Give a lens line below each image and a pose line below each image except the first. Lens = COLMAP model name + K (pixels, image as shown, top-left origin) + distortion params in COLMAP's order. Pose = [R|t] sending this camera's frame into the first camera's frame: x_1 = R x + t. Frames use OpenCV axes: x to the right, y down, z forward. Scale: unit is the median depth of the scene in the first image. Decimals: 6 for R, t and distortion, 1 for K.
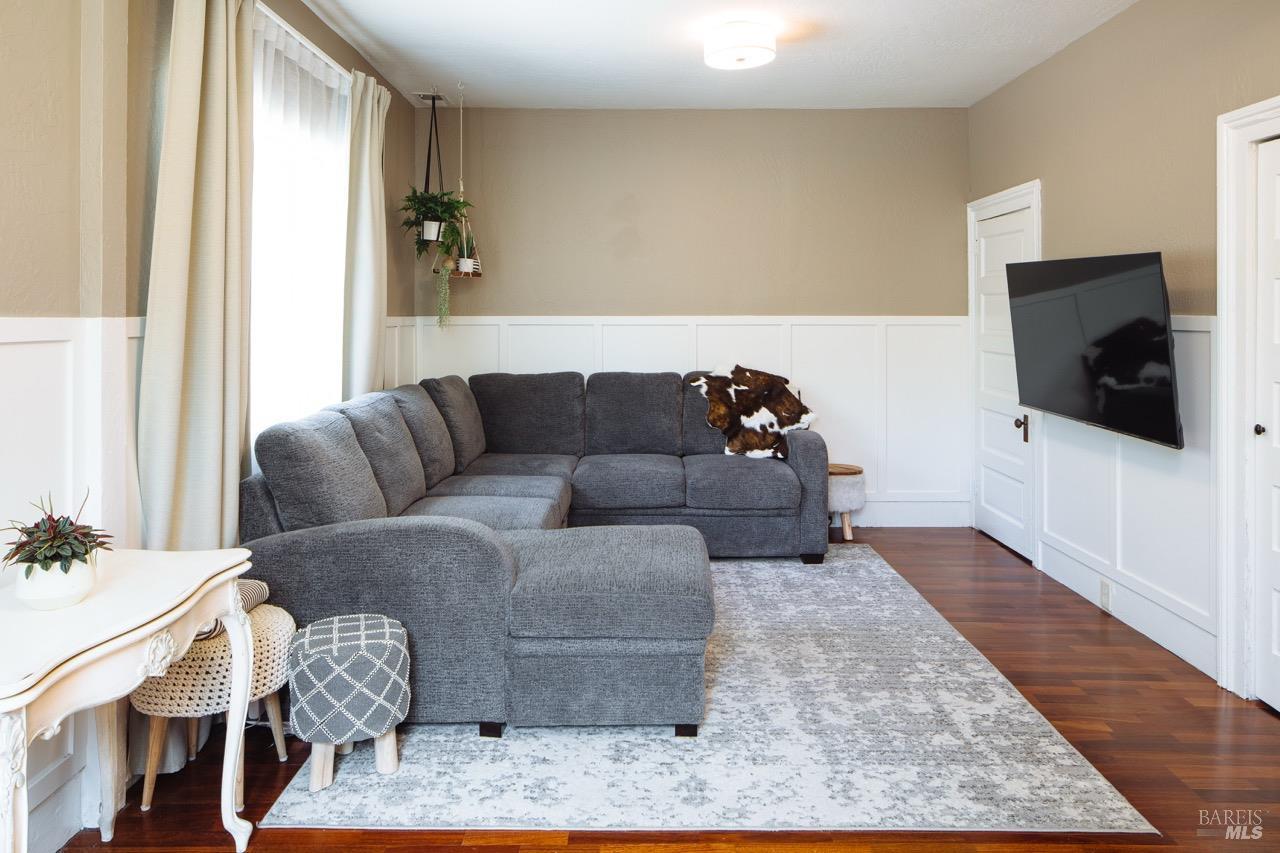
lens RADIAL K [[864.9, 0, 641.8], [0, 864.9, 357.4], [0, 0, 1]] dist [-0.008707, 0.000773]
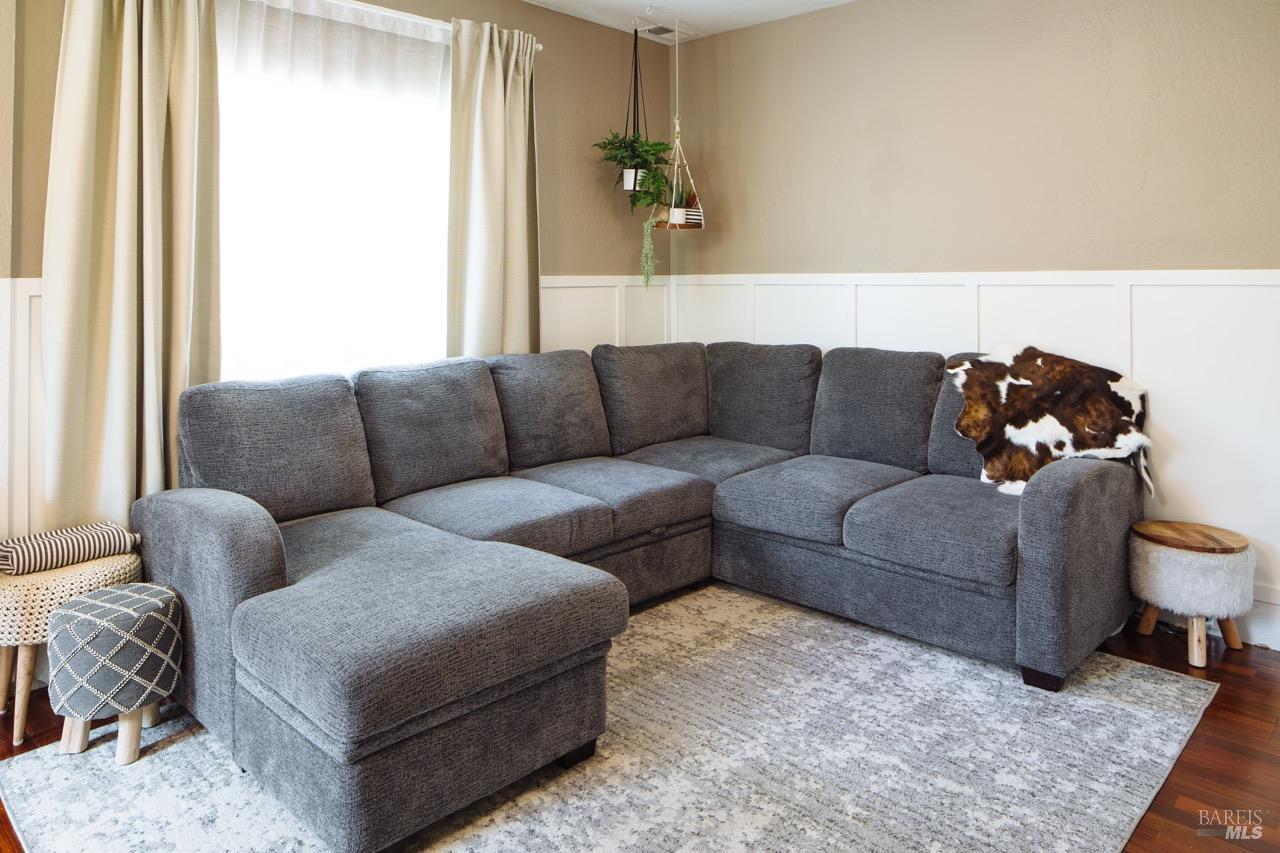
lens RADIAL K [[864.9, 0, 646.7], [0, 864.9, 303.9], [0, 0, 1]] dist [-0.008707, 0.000773]
pose [[0.724628, 0.015549, -0.688964, 0.362204], [-0.027494, 0.999602, -0.006357, -0.011649], [0.688591, 0.023549, 0.724767, 0.339967]]
